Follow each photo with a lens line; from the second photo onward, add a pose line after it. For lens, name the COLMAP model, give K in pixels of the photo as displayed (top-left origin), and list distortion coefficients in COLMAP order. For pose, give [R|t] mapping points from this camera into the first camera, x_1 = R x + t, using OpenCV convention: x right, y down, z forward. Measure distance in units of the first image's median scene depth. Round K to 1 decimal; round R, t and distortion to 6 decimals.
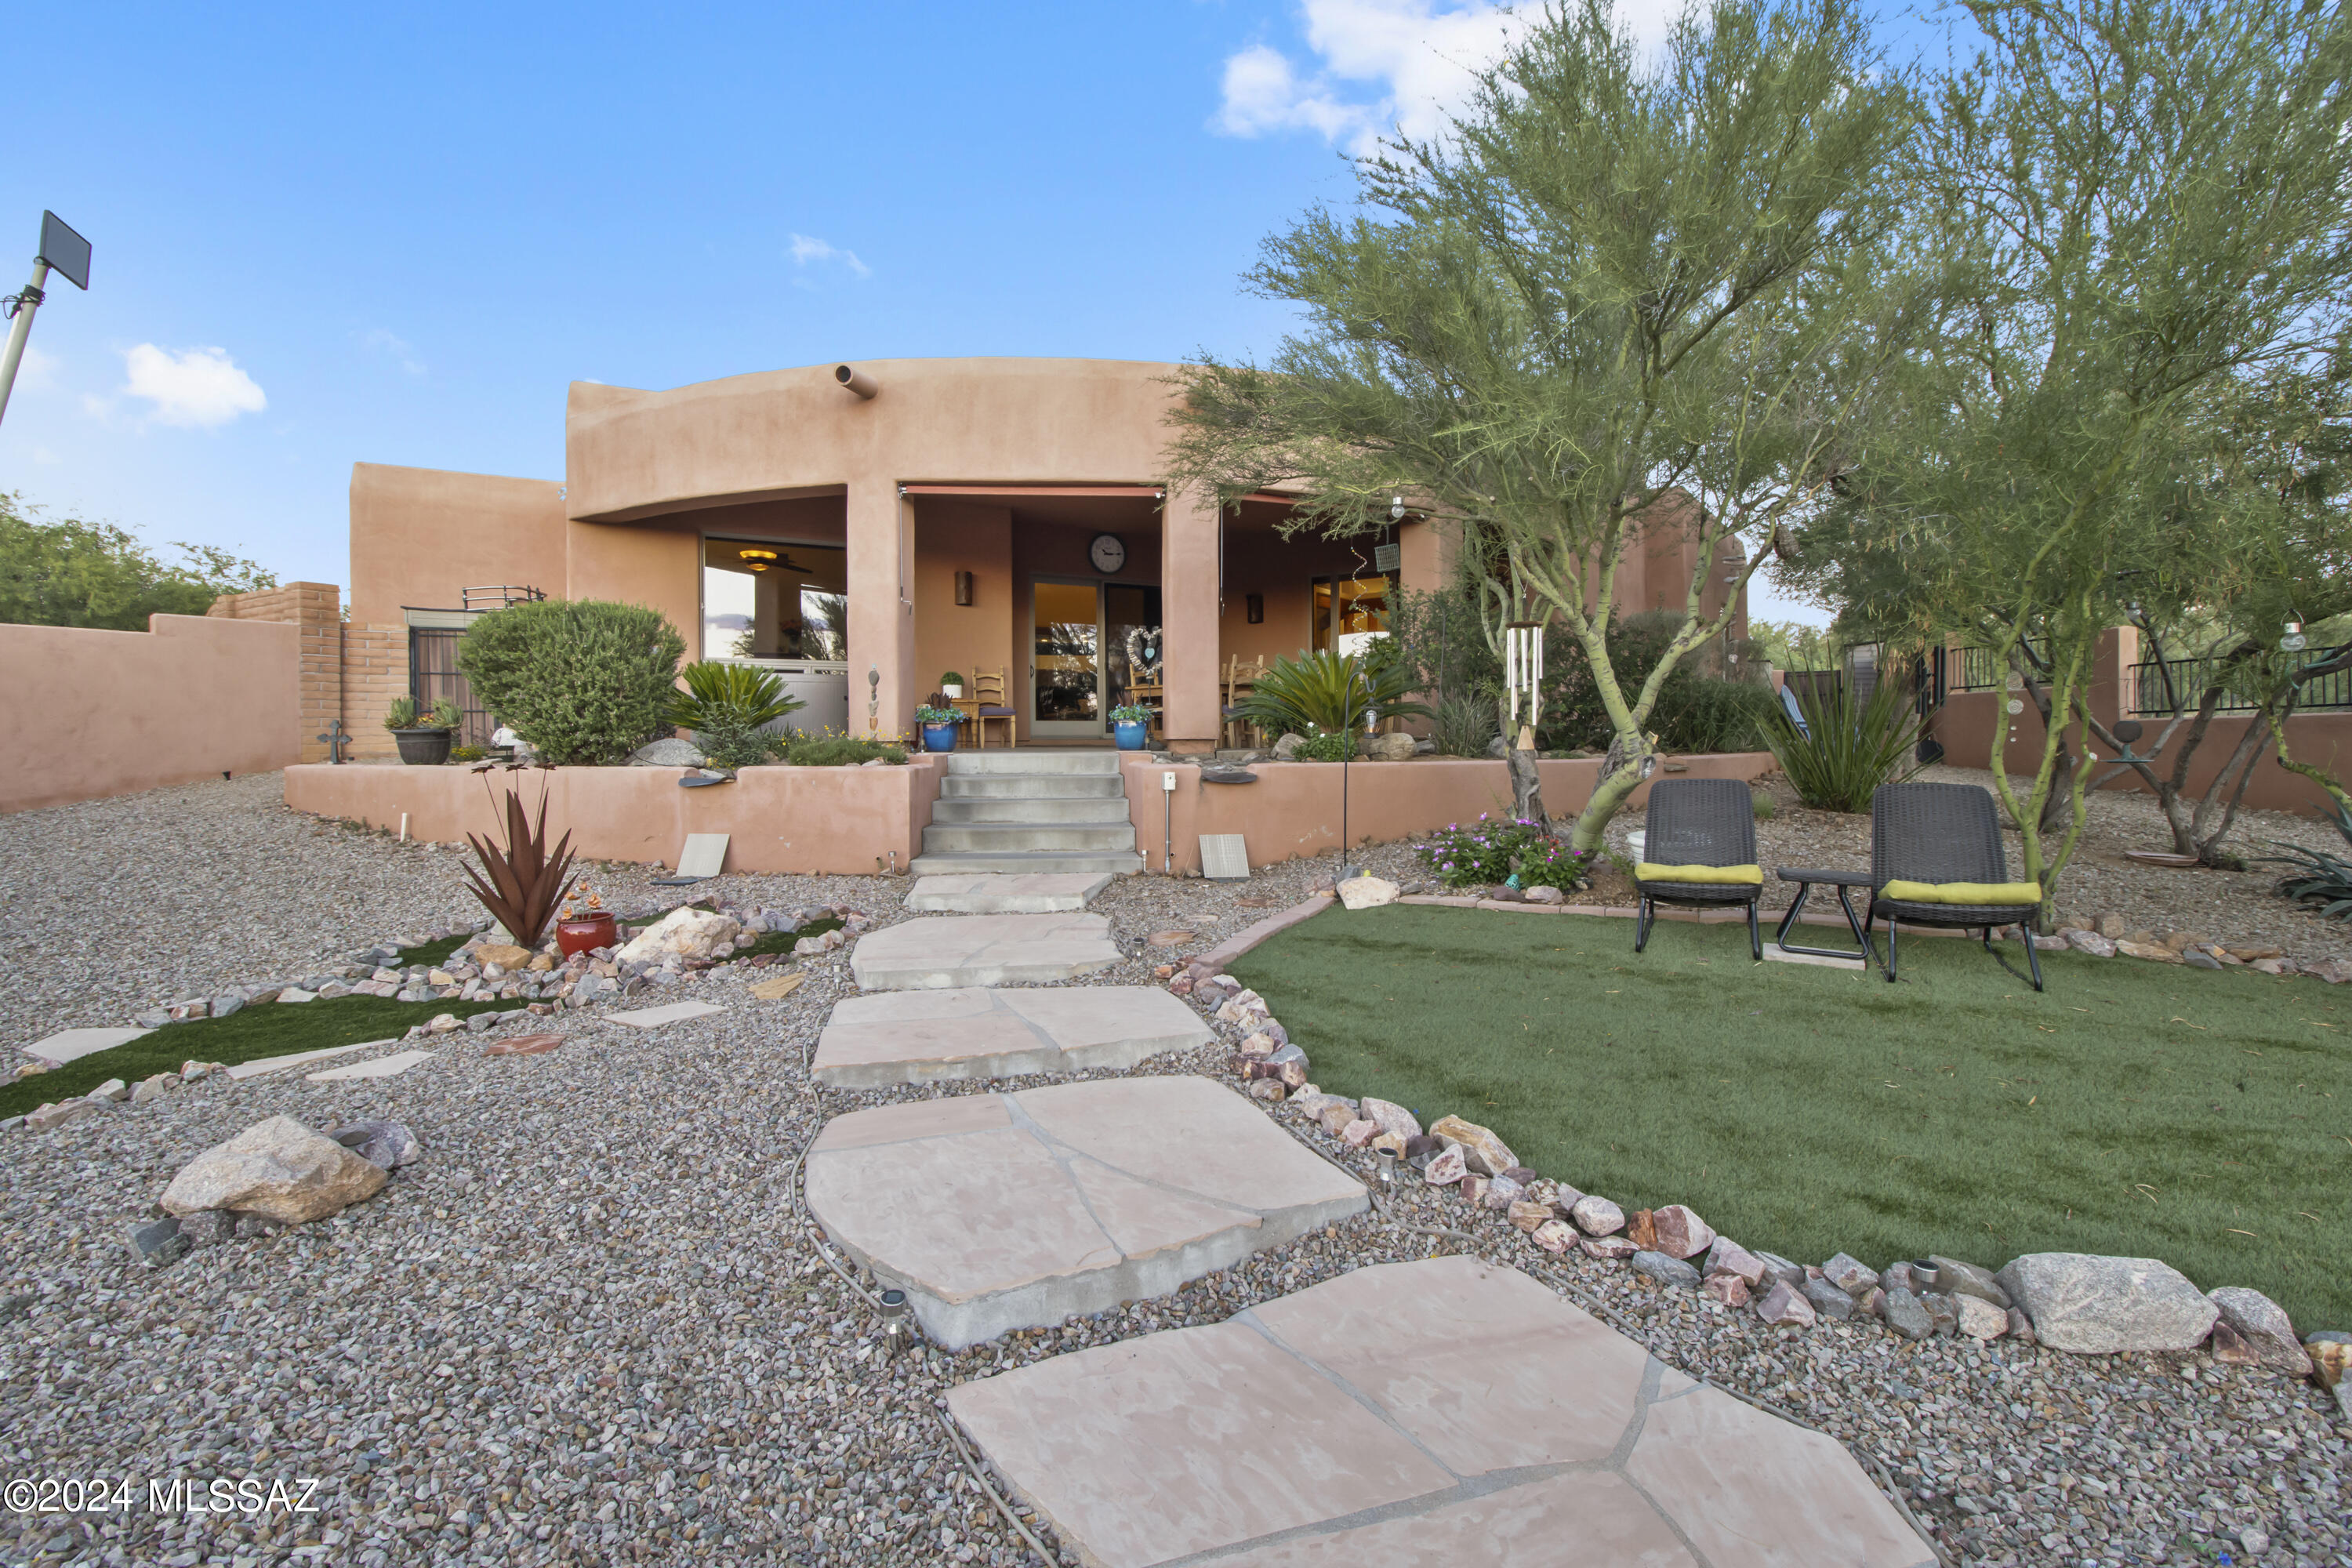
lens RADIAL K [[1143.3, 0, 1175.6], [0, 1143.3, 749.4], [0, 0, 1]] dist [-0.015038, 0.000350]
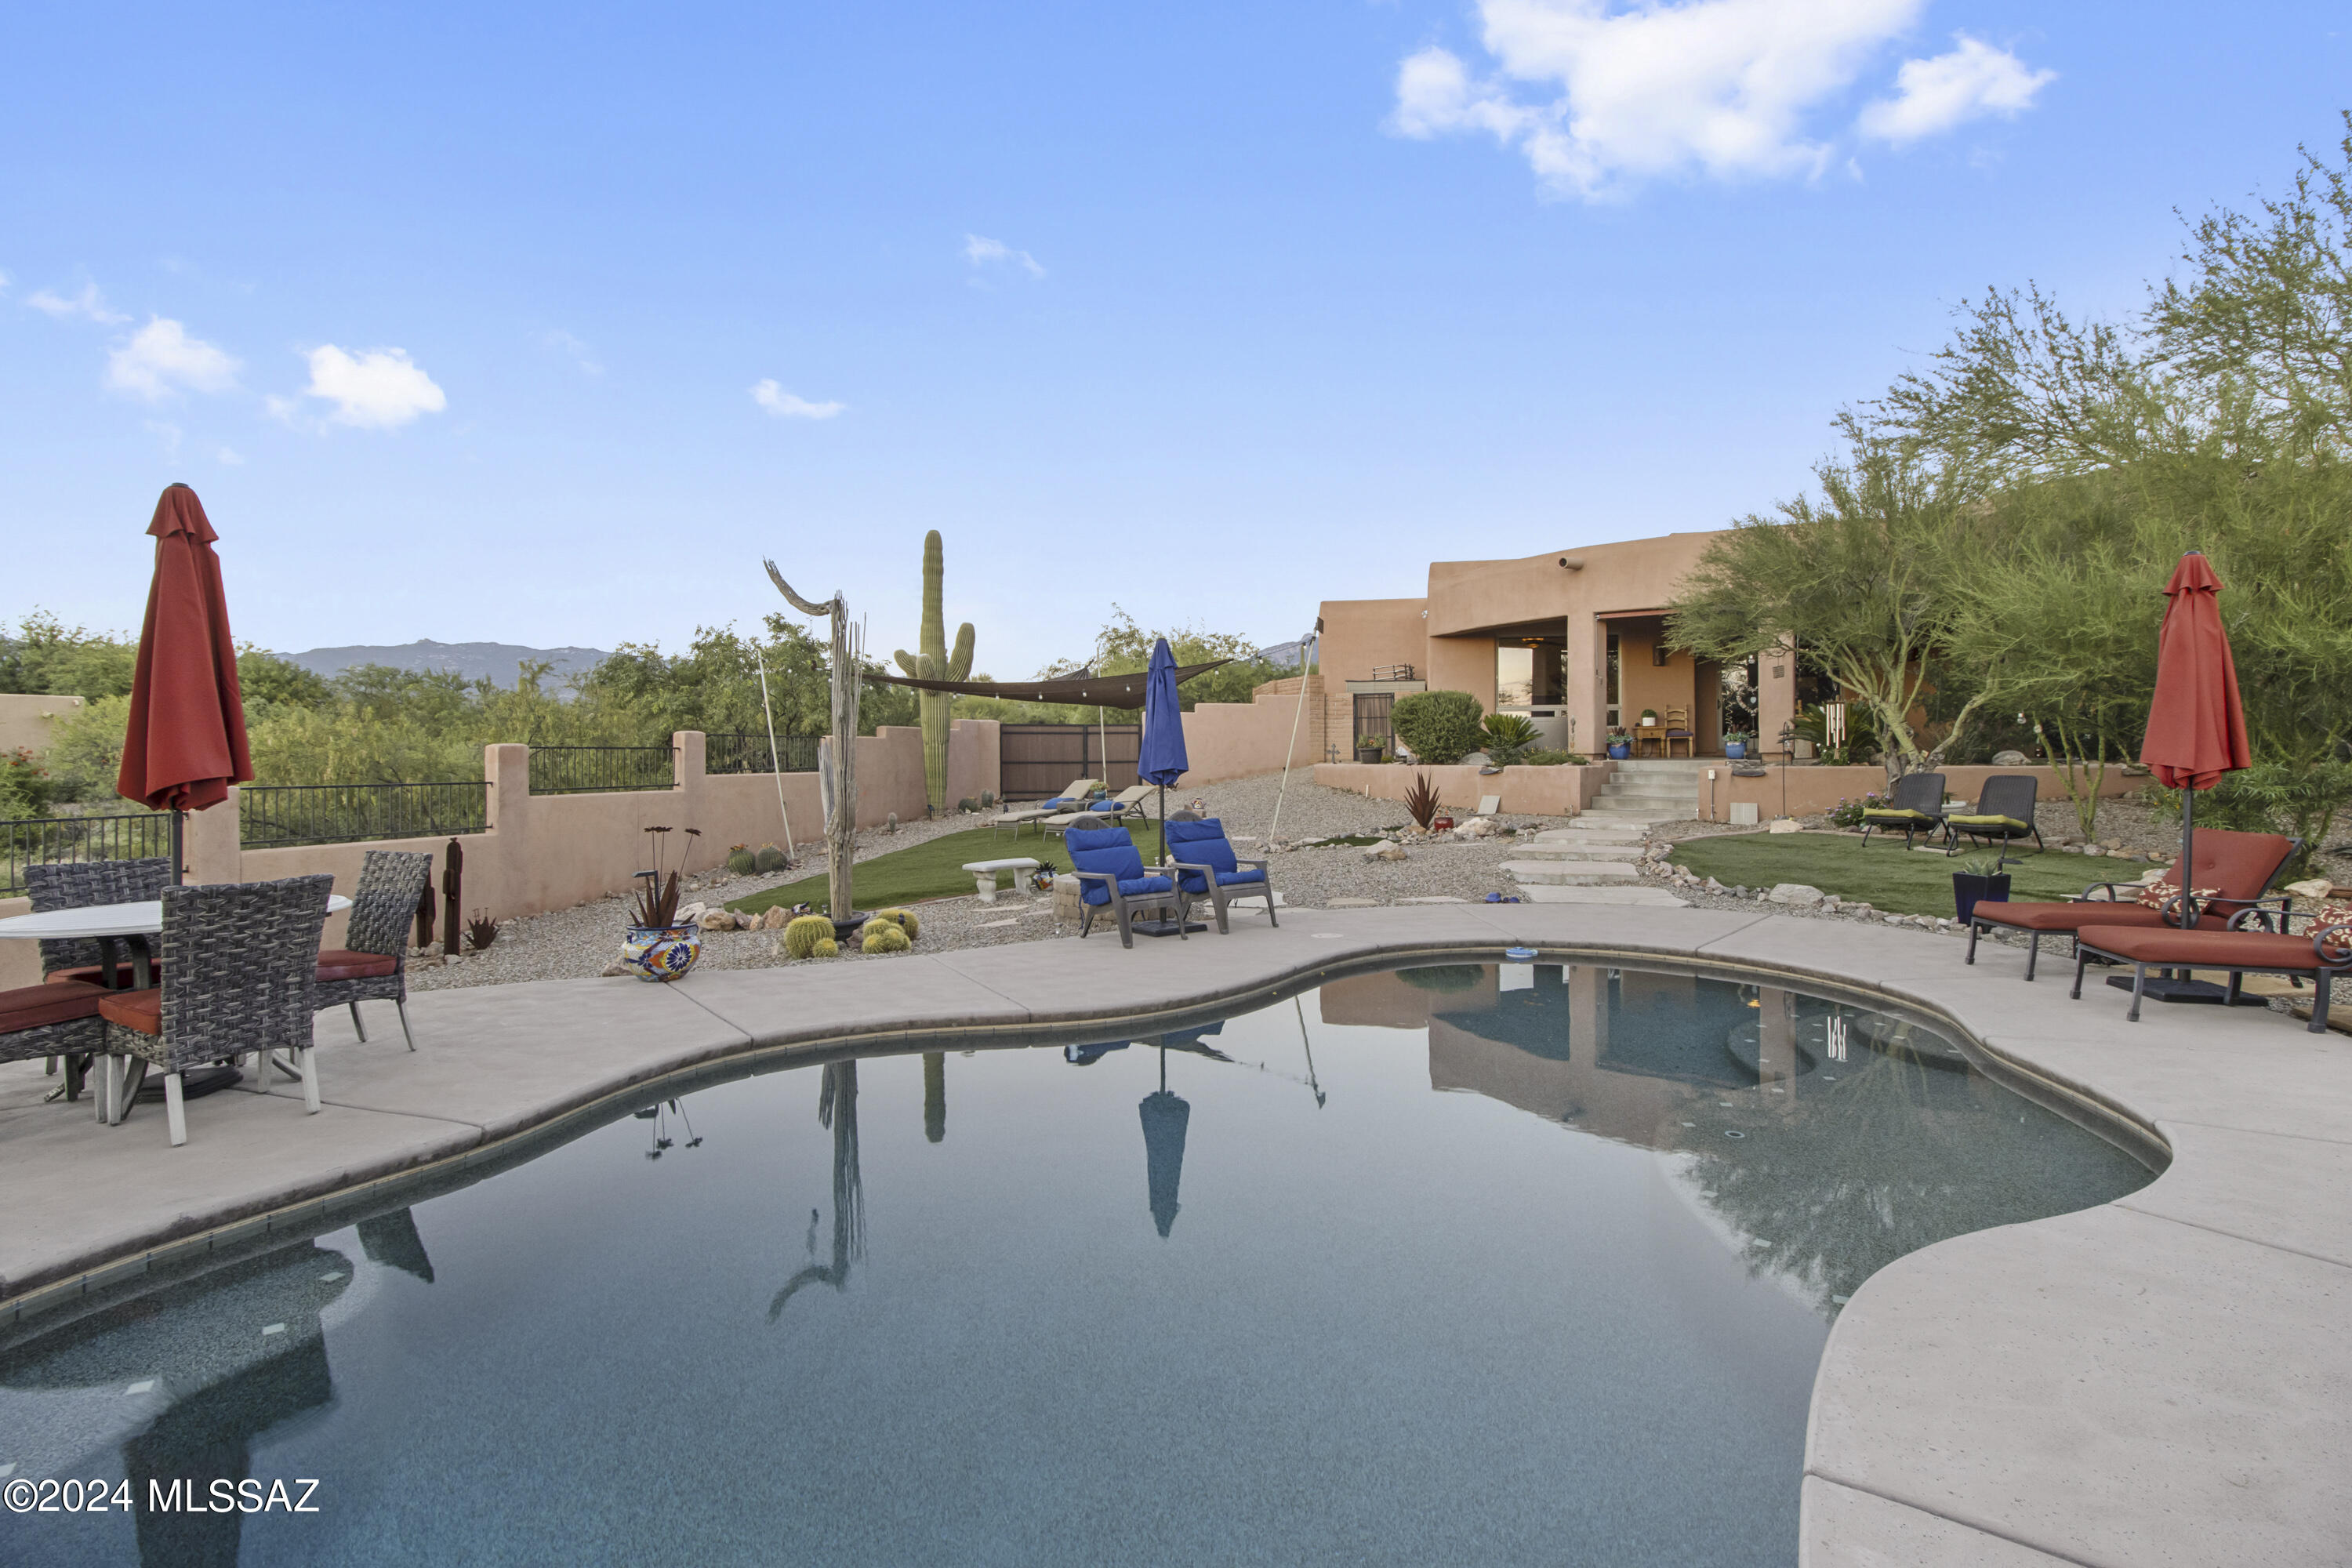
lens RADIAL K [[1143.3, 0, 1175.6], [0, 1143.3, 749.4], [0, 0, 1]] dist [-0.015038, 0.000350]
pose [[0.769461, -0.001358, -0.638692, 0.458594], [-0.003270, 0.999976, -0.006066, -0.000634], [0.638685, 0.006756, 0.769438, -0.944016]]
